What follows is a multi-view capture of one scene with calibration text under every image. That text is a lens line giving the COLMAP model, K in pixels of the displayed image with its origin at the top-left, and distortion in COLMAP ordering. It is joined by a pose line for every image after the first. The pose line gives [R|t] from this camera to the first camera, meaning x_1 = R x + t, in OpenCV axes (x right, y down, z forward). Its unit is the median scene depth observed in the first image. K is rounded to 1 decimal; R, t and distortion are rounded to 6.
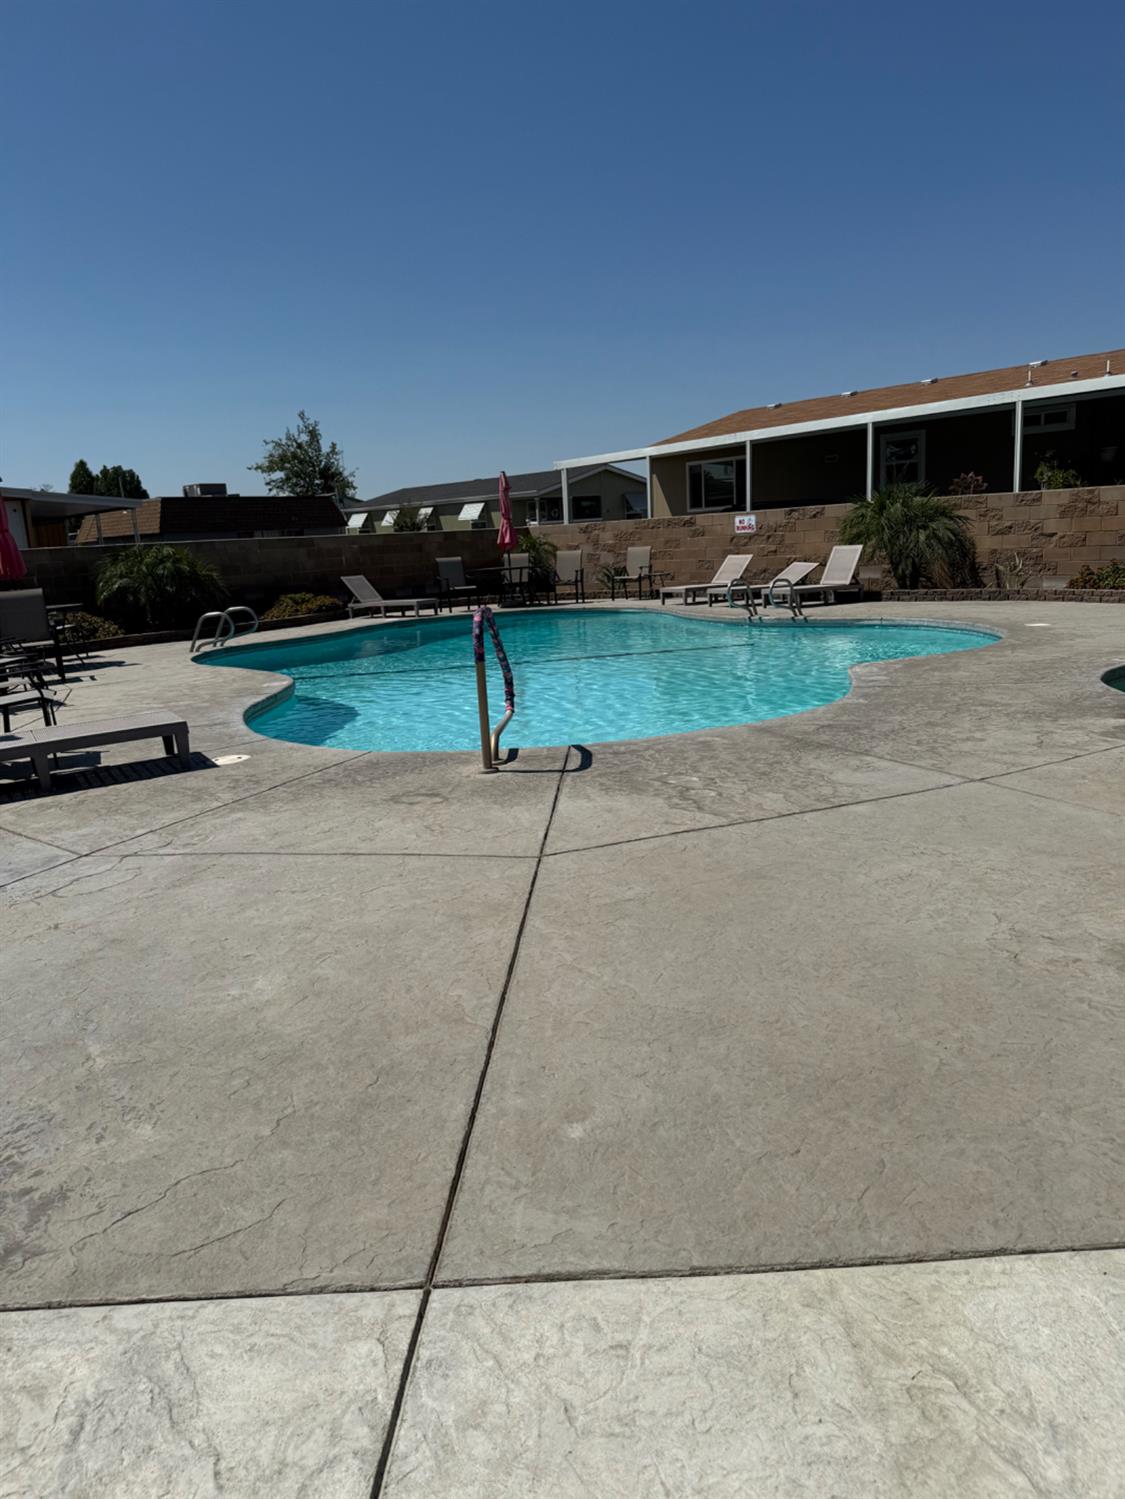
lens RADIAL K [[1075.5, 0, 562.5], [0, 1075.5, 749.5], [0, 0, 1]] dist [0.172308, -0.353625]
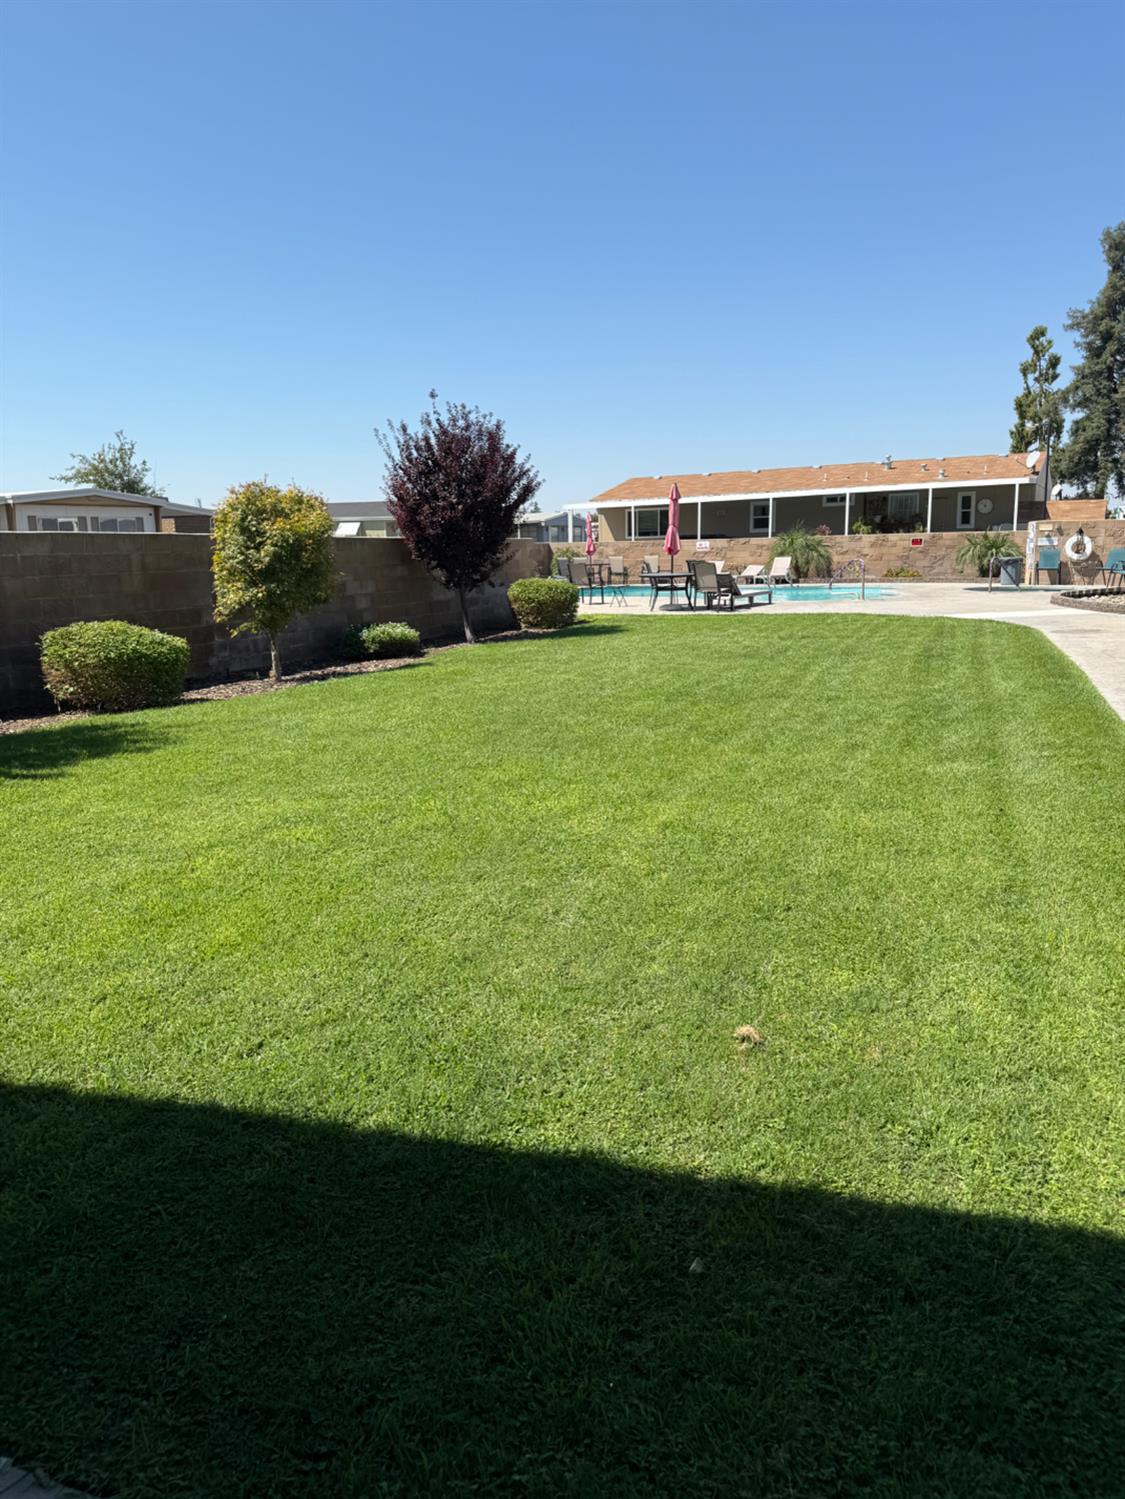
lens RADIAL K [[1038.7, 0, 562.5], [0, 1038.7, 749.5], [0, 0, 1]] dist [-0.001815, -0.000934]
pose [[0.950533, -0.024822, 0.309631, -4.563832], [0.030039, 0.999476, -0.012092, 1.165479], [-0.309168, 0.020795, 0.950780, -4.546058]]
